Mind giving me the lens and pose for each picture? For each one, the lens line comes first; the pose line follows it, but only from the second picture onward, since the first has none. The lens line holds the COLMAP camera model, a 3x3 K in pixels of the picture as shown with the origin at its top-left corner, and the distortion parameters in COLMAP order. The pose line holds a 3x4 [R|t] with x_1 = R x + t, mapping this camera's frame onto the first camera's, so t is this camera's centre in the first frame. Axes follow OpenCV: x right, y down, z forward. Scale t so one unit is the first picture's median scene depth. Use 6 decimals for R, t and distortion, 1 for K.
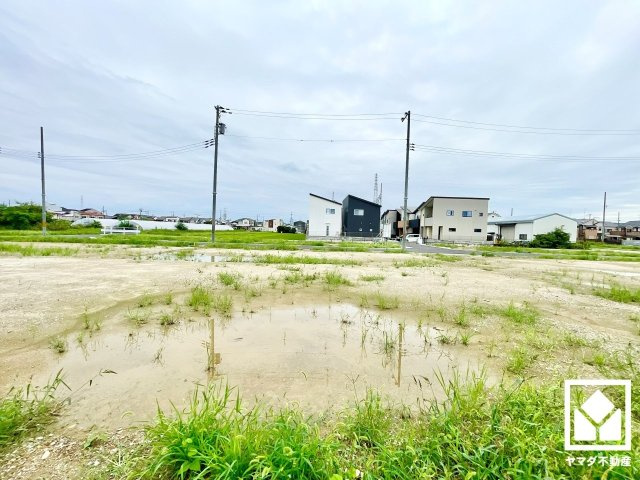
lens RADIAL K [[260.0, 0, 320.9], [0, 260.0, 237.5], [0, 0, 1]] dist [-0.002568, -0.000495]
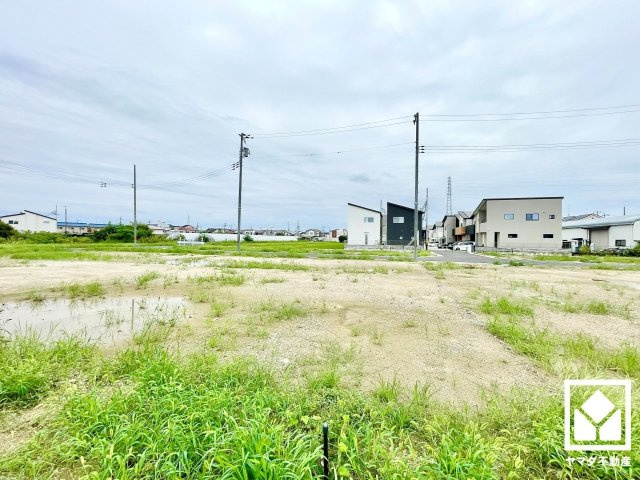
lens RADIAL K [[260.2, 0, 321.3], [0, 260.2, 241.2], [0, 0, 1]] dist [-0.000258, -0.000448]
pose [[0.961595, -0.015555, -0.274031, 0.131429], [0.009216, 0.999660, -0.024406, 0.002993], [0.274318, 0.020943, 0.961411, -0.003118]]
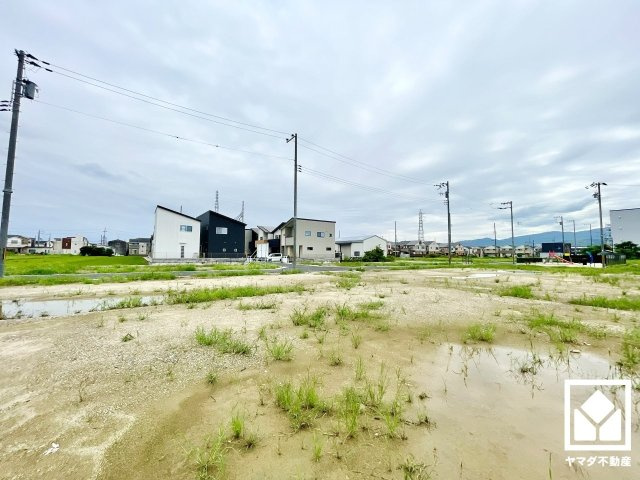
lens RADIAL K [[260.0, 0, 320.9], [0, 260.0, 237.5], [0, 0, 1]] dist [-0.002568, -0.000495]
pose [[0.821731, 0.011141, 0.569767, -0.083966], [0.031545, 0.997387, -0.064999, -0.003720], [-0.569002, 0.071385, 0.819232, 0.067513]]
